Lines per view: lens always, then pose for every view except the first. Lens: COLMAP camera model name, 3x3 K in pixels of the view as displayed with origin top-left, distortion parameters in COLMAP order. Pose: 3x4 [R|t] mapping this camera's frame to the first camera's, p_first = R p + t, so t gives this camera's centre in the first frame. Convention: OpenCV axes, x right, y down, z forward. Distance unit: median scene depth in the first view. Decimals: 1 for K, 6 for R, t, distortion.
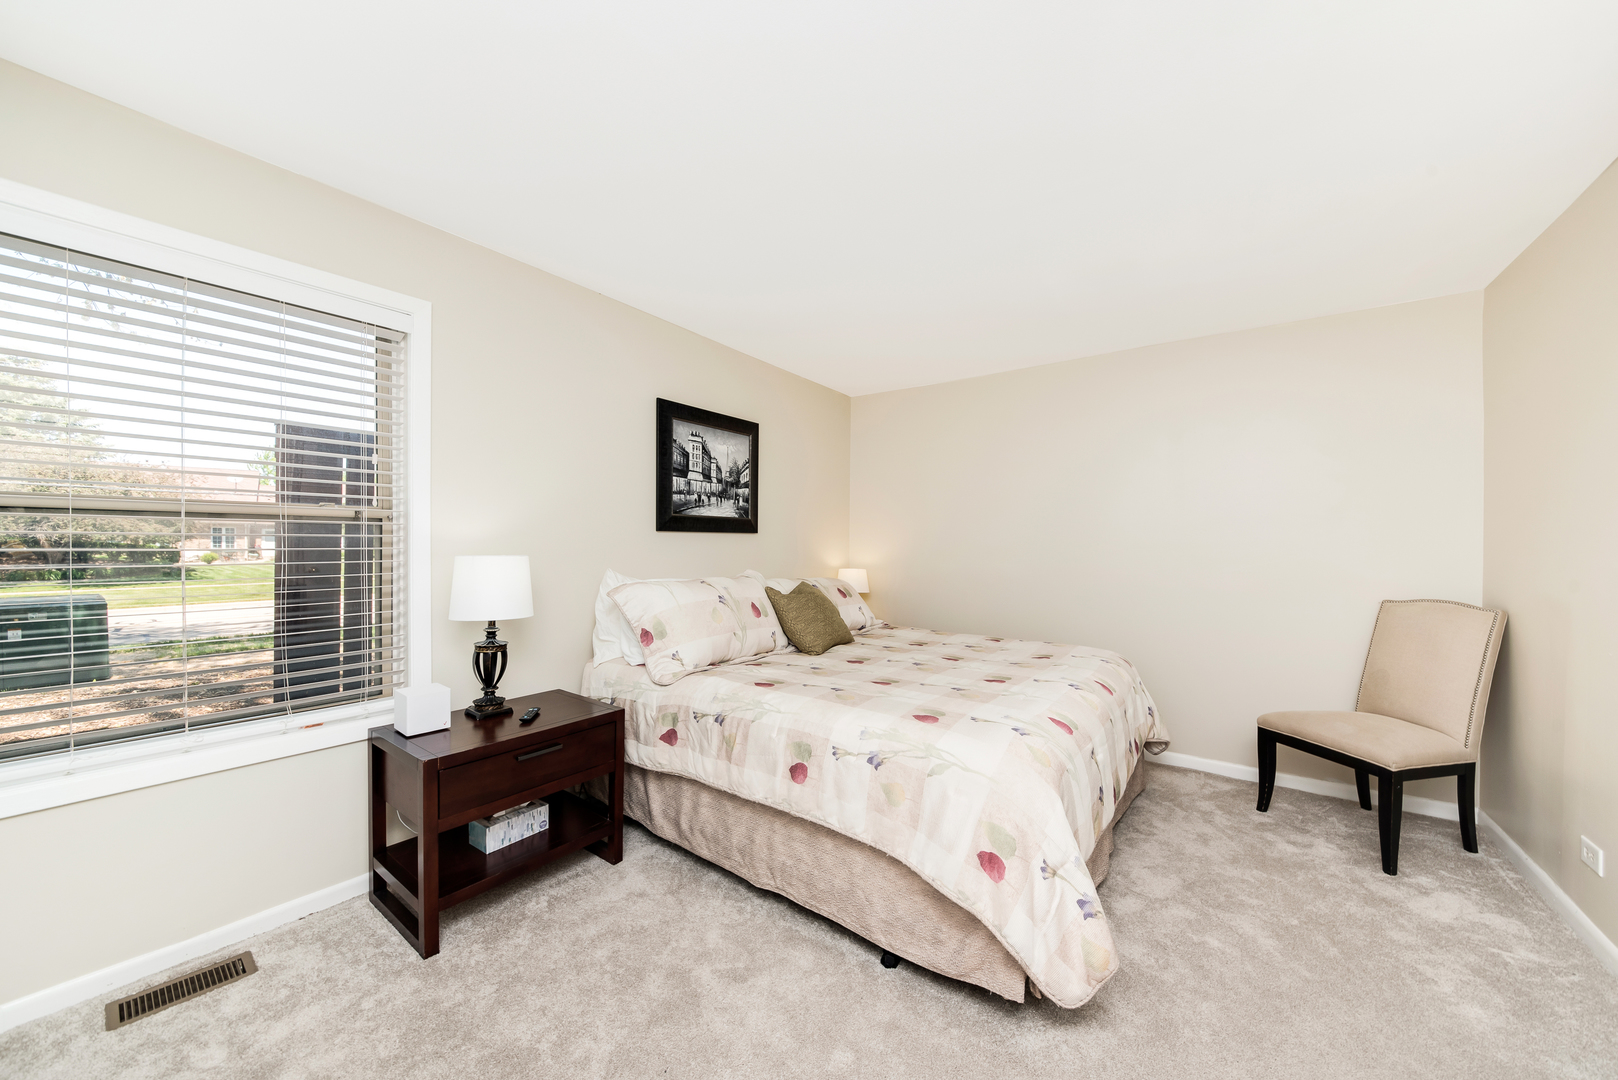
lens RADIAL K [[578.0, 0, 802.4], [0, 578.0, 543.1], [0, 0, 1]] dist [0.000336, -0.000166]
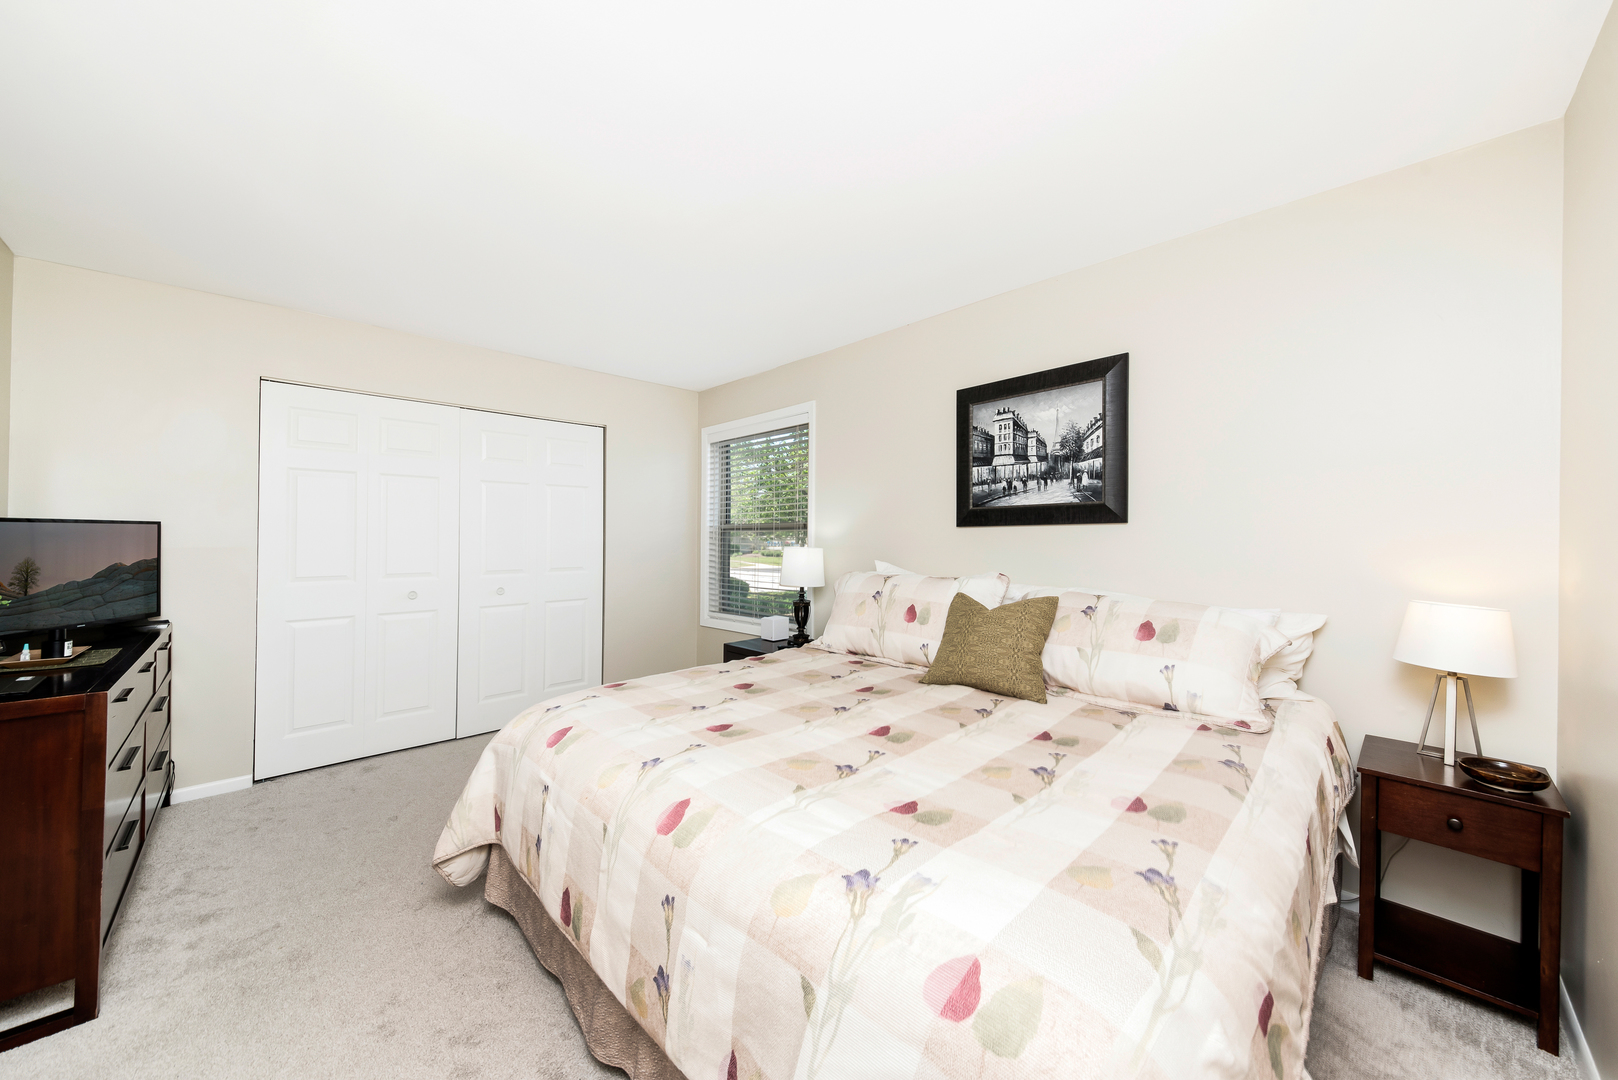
lens RADIAL K [[578.0, 0, 802.4], [0, 578.0, 543.1], [0, 0, 1]] dist [0.000336, -0.000166]
pose [[-0.179983, -0.007309, -0.983643, 0.696027], [-0.006425, 0.999960, -0.006254, 0.013235], [0.983649, 0.005194, -0.180022, 0.850258]]
